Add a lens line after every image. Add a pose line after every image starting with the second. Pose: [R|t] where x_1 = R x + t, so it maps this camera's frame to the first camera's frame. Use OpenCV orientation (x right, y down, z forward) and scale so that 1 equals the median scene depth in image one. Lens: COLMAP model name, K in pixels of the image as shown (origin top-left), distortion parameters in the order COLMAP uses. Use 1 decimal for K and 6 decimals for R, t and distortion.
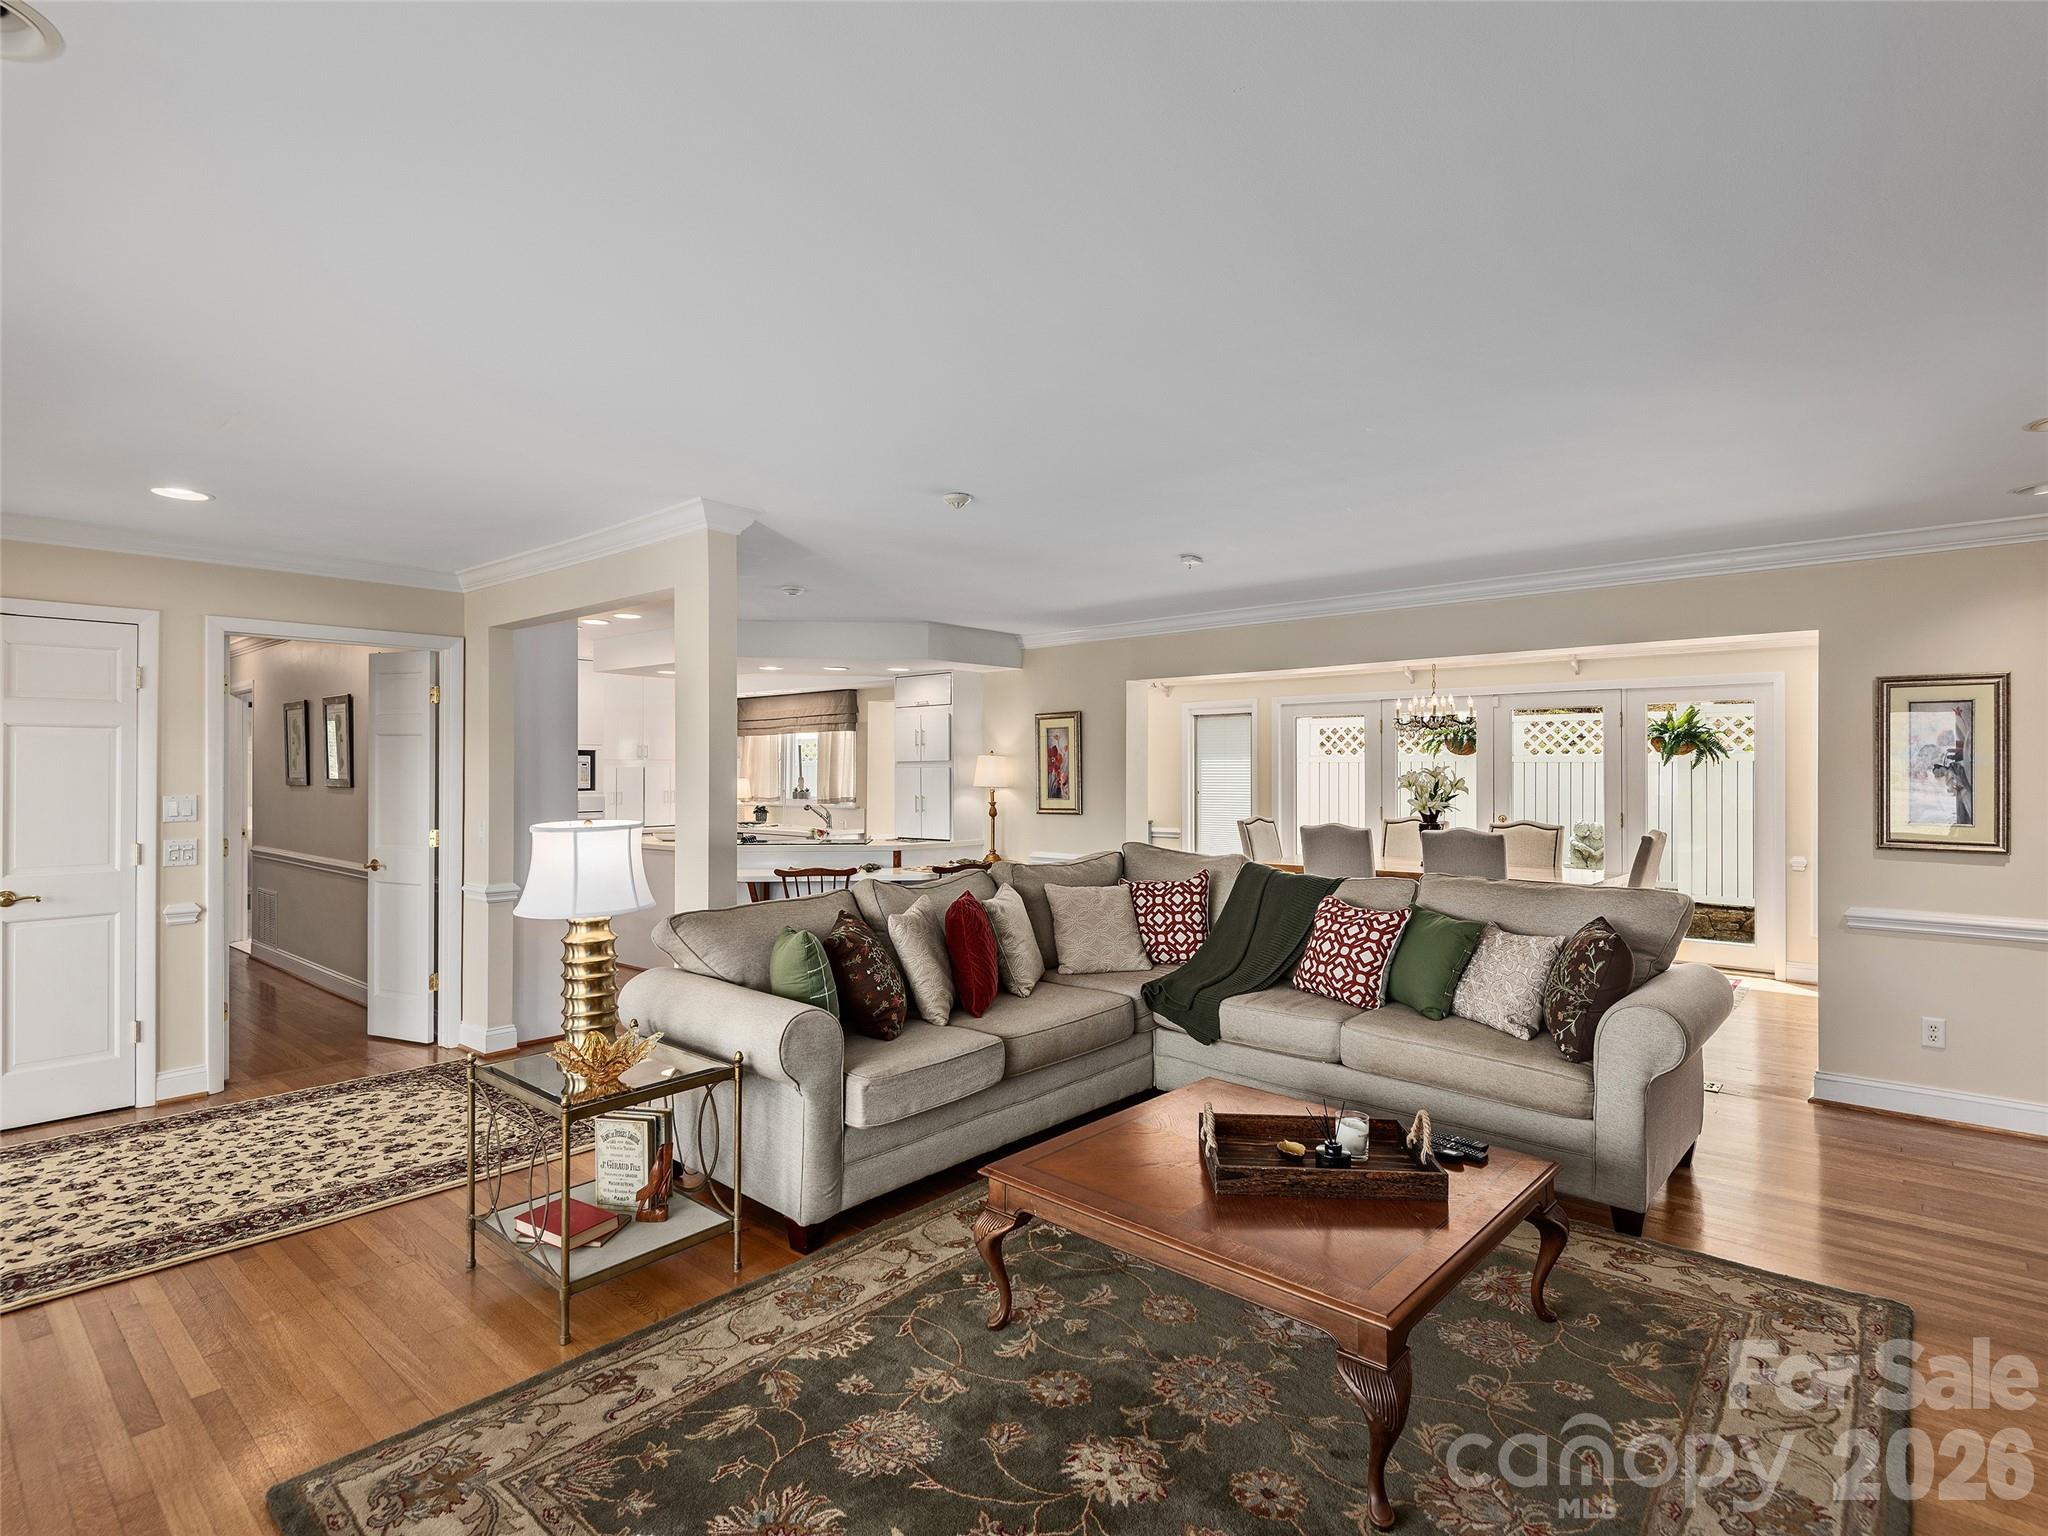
lens RADIAL K [[1034.5, 0, 1023.7], [0, 1034.5, 770.7], [0, 0, 1]] dist [0.035336, -0.027531]
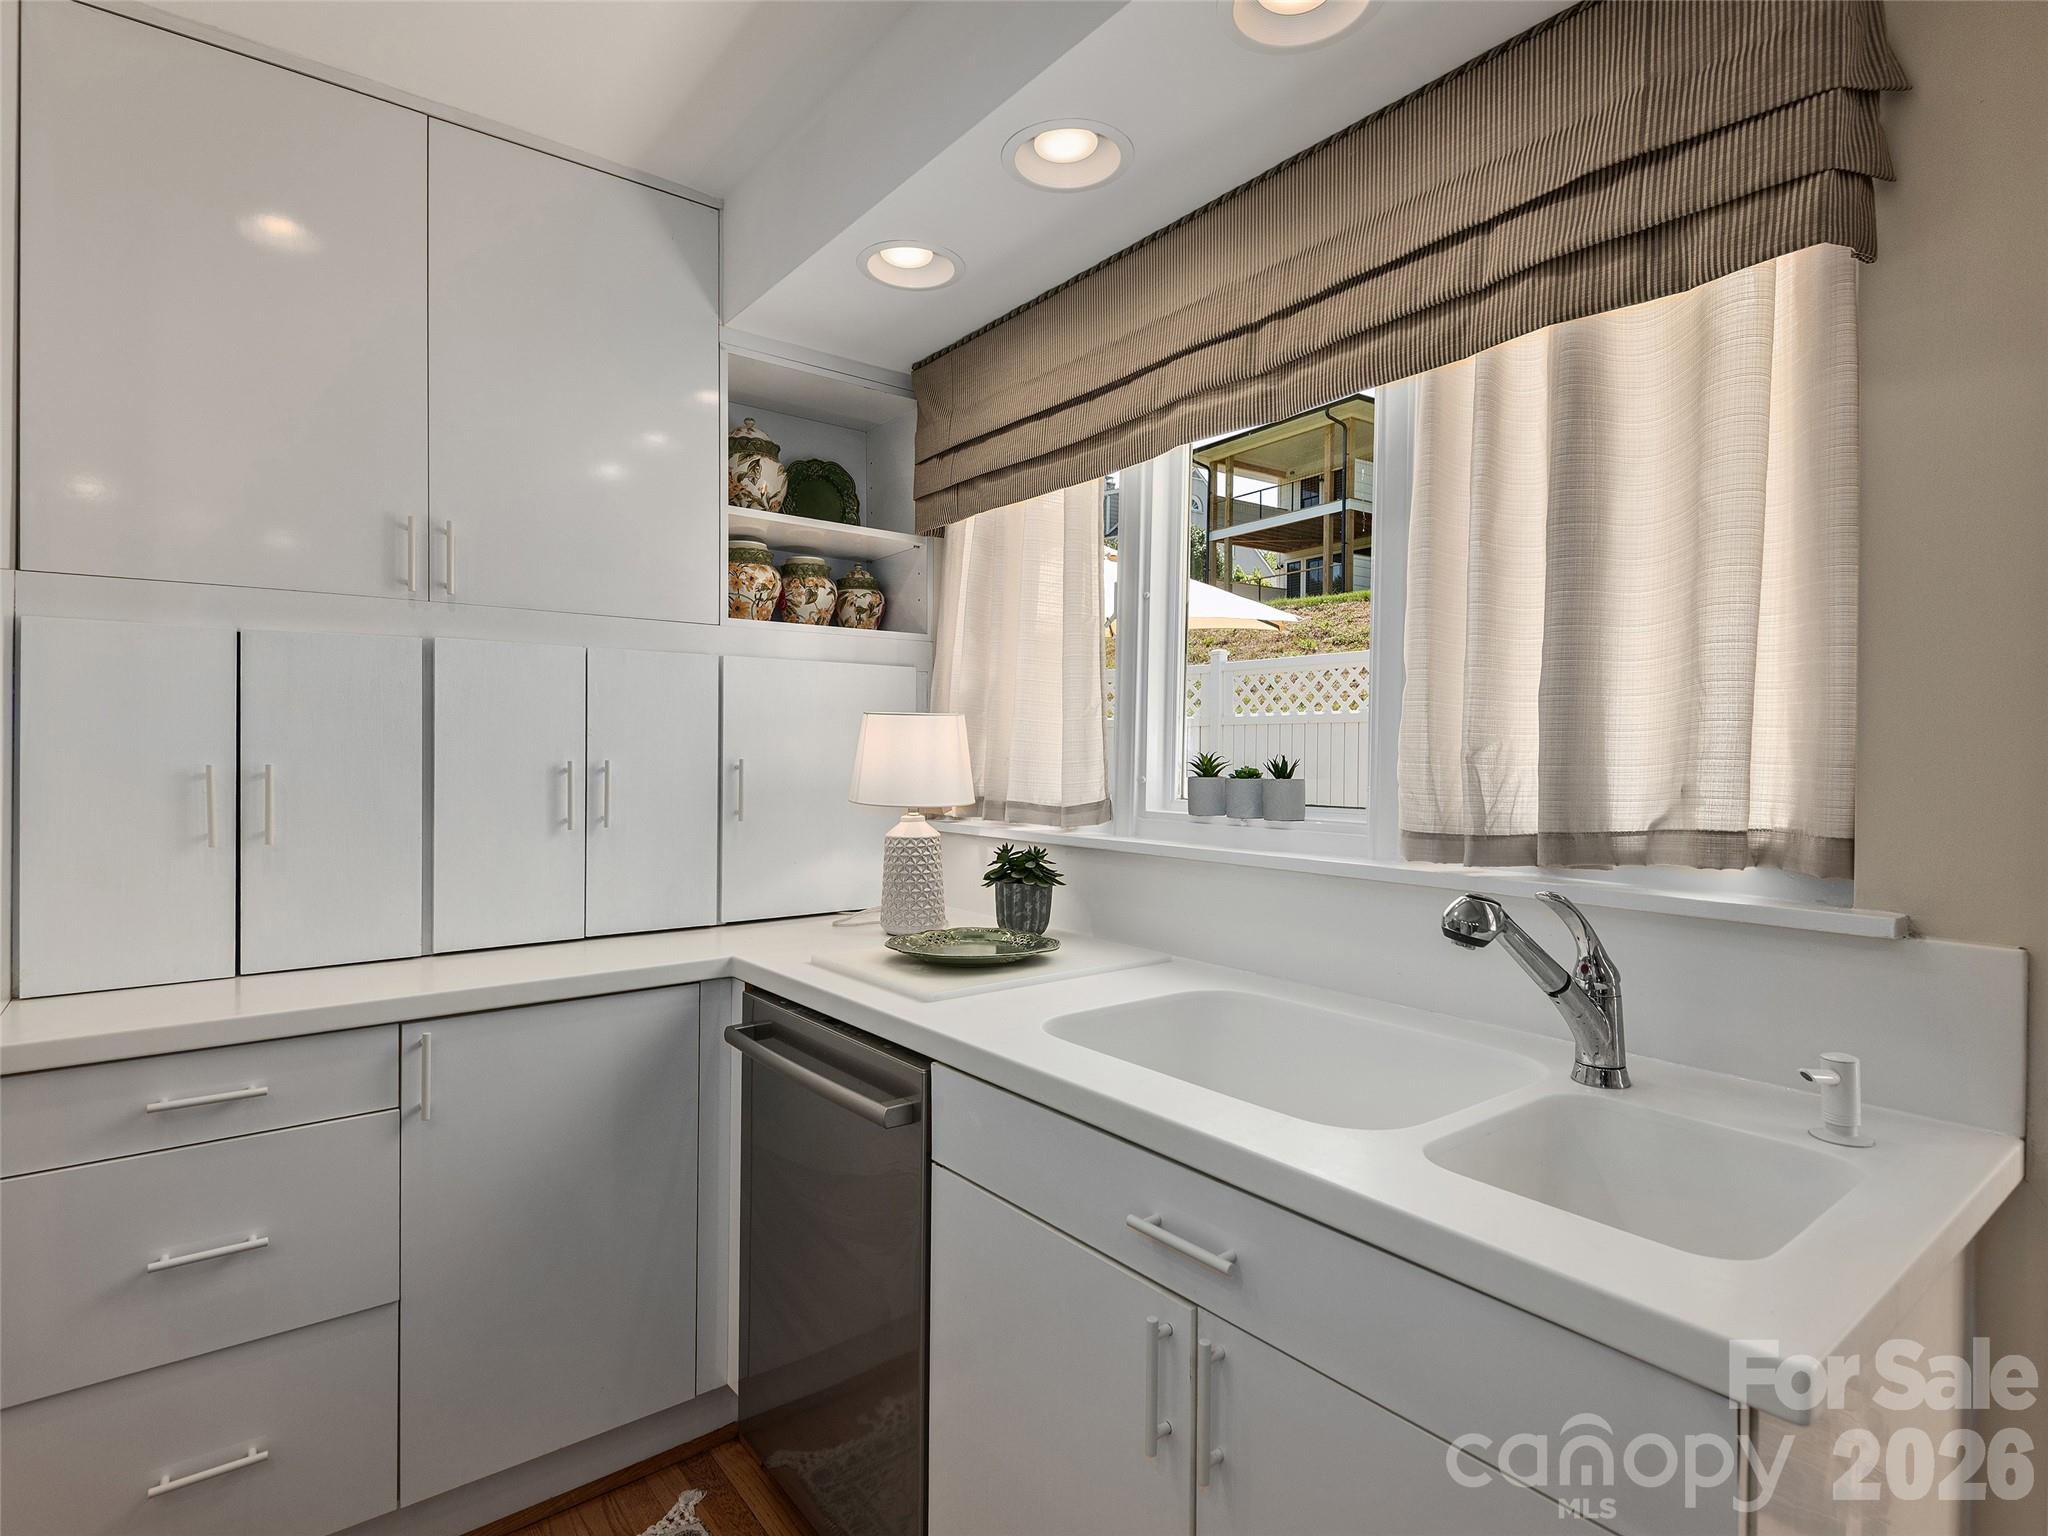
lens RADIAL K [[1034.5, 0, 1023.7], [0, 1034.5, 770.7], [0, 0, 1]] dist [0.035336, -0.027531]
pose [[0.981771, 0.008649, -0.189872, -0.231147], [-0.004948, 0.999789, 0.019959, 0.016650], [0.190005, -0.018655, 0.981606, 0.863426]]
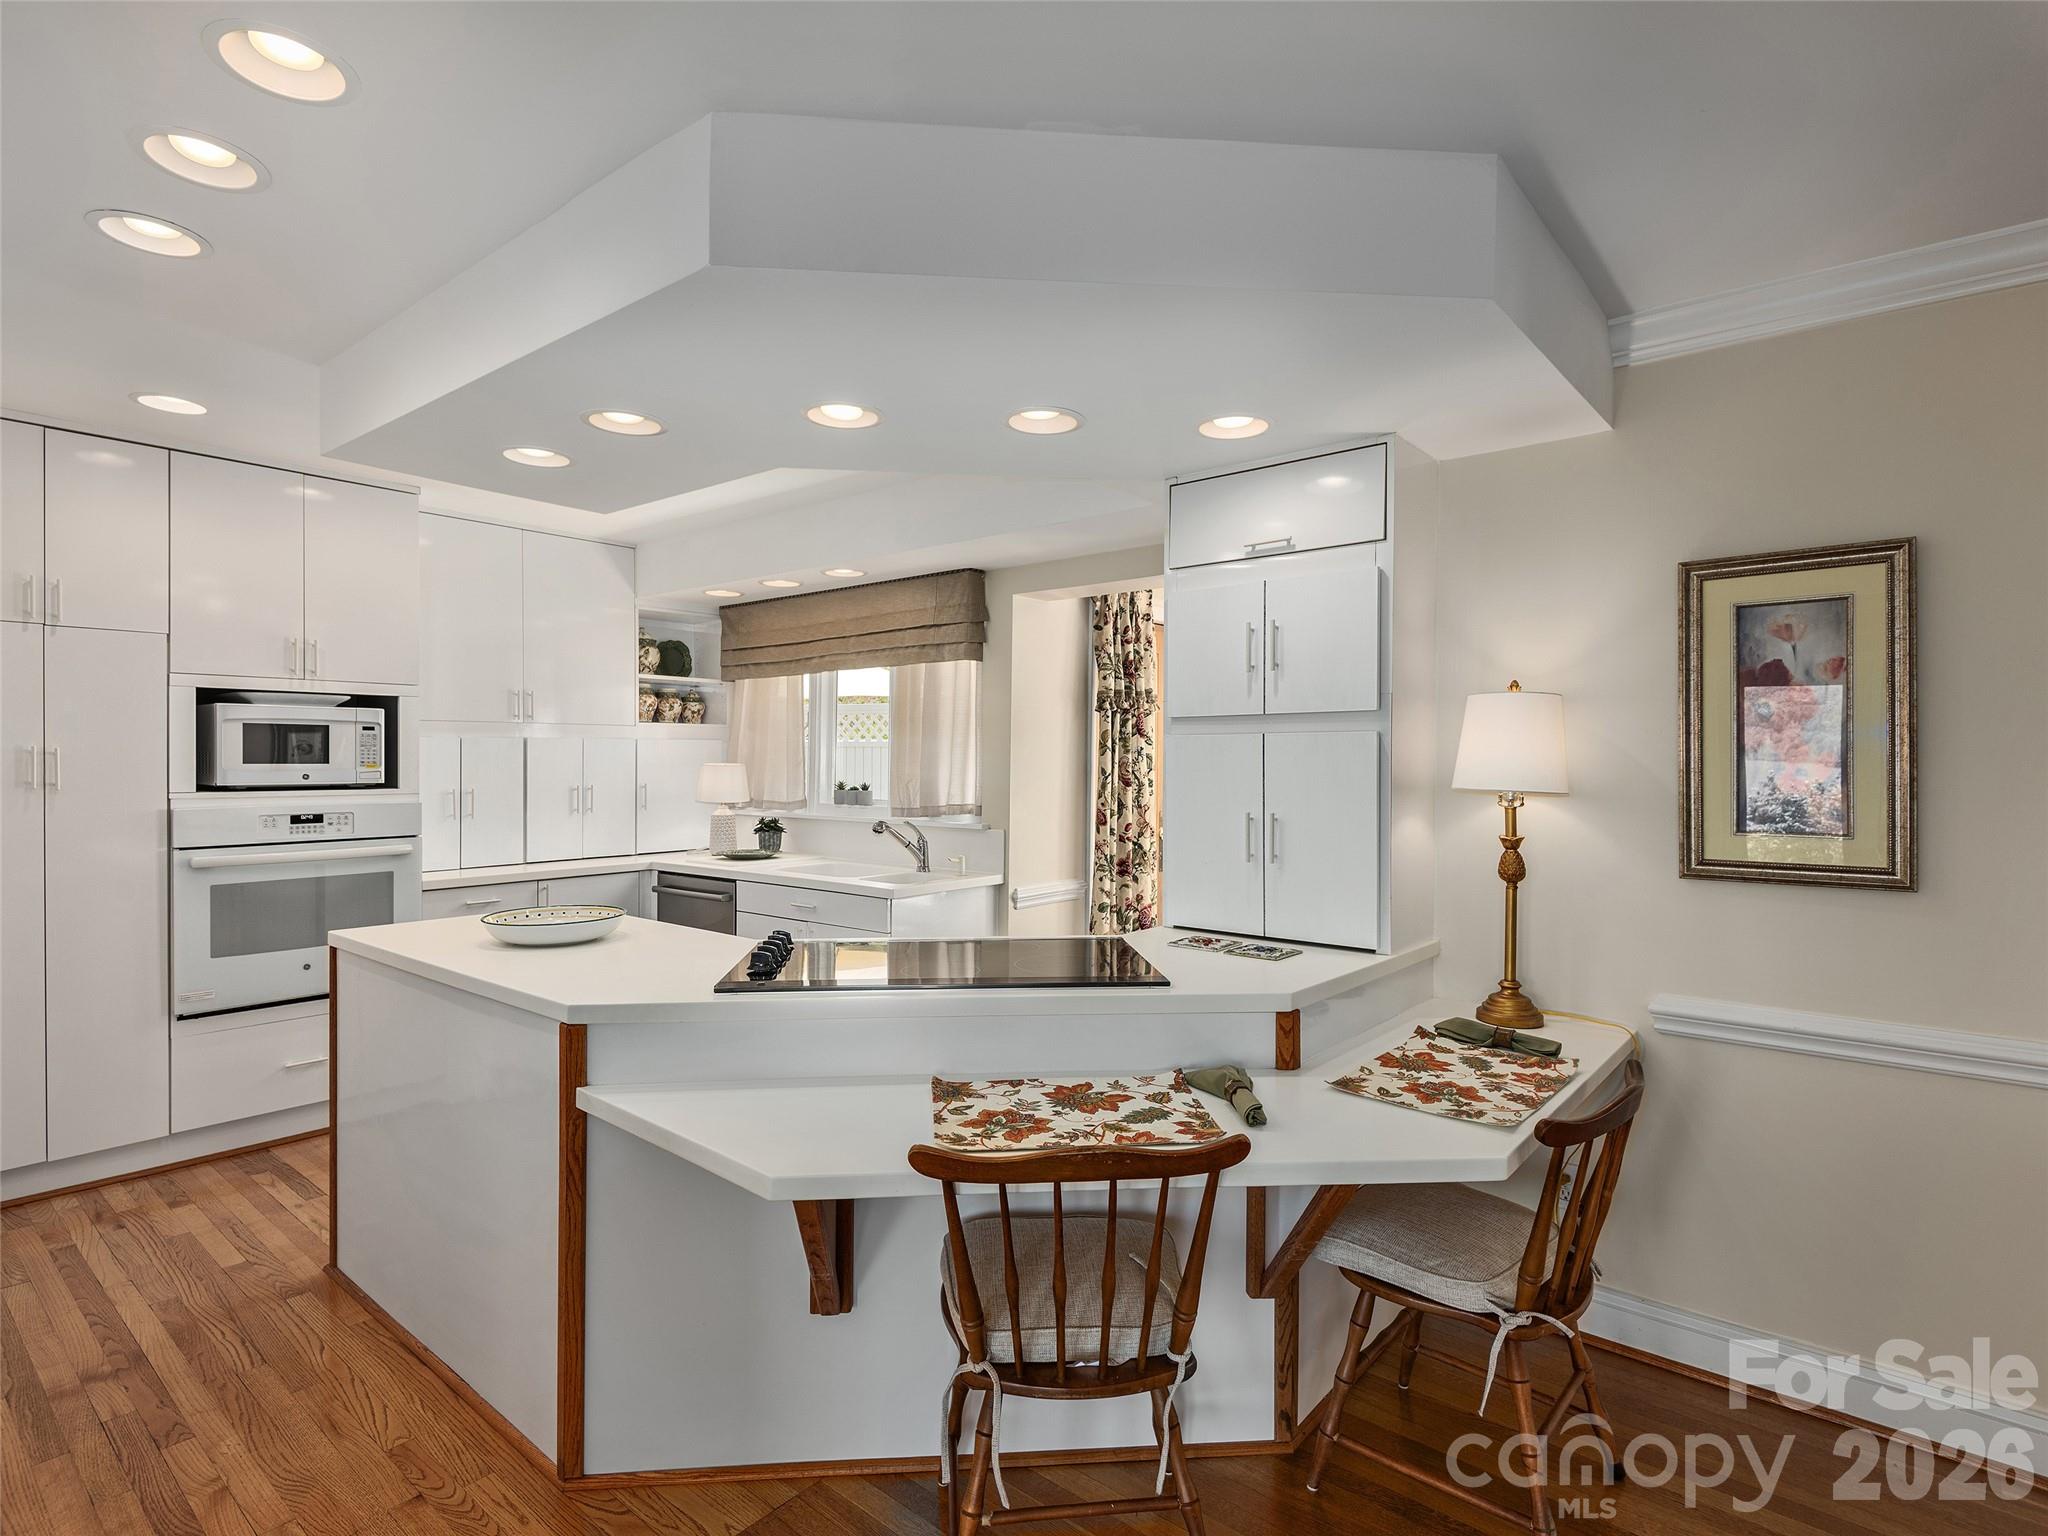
lens RADIAL K [[1034.5, 0, 1023.7], [0, 1034.5, 770.7], [0, 0, 1]] dist [0.035336, -0.027531]
pose [[0.999653, 0.004061, 0.026019, -0.154677], [-0.004434, 0.999888, 0.014290, 0.003882], [-0.025958, -0.014400, 0.999559, 0.534678]]
